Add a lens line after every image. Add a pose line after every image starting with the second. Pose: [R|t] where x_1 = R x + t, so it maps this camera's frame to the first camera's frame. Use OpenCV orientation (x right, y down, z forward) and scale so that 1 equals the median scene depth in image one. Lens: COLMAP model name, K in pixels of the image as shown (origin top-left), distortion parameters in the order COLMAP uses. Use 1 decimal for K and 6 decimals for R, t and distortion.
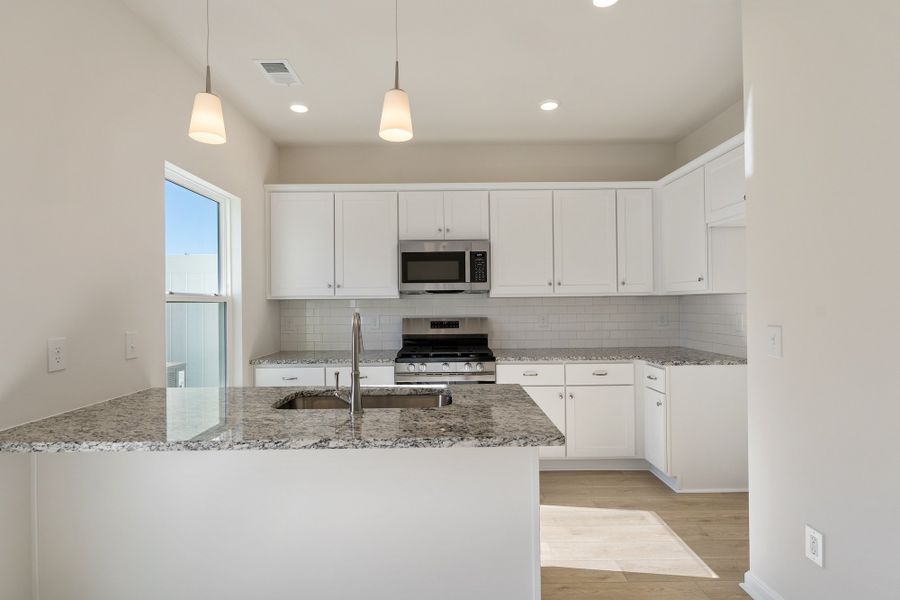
lens RADIAL K [[451.6, 0, 450.7], [0, 451.6, 297.9], [0, 0, 1]] dist [-0.001768, 0.000591]
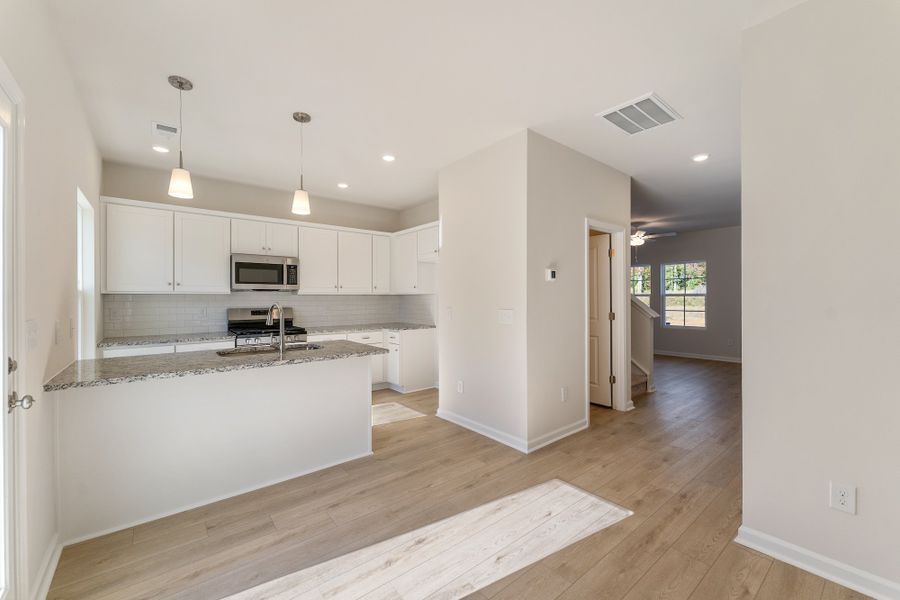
lens RADIAL K [[365.3, 0, 450.4], [0, 365.3, 299.1], [0, 0, 1]] dist [-0.000092, -0.000006]
pose [[0.779503, 0.006058, 0.626369, -0.298851], [-0.013913, 0.999874, 0.007643, -0.001988], [-0.626243, -0.014673, 0.779490, -0.323751]]
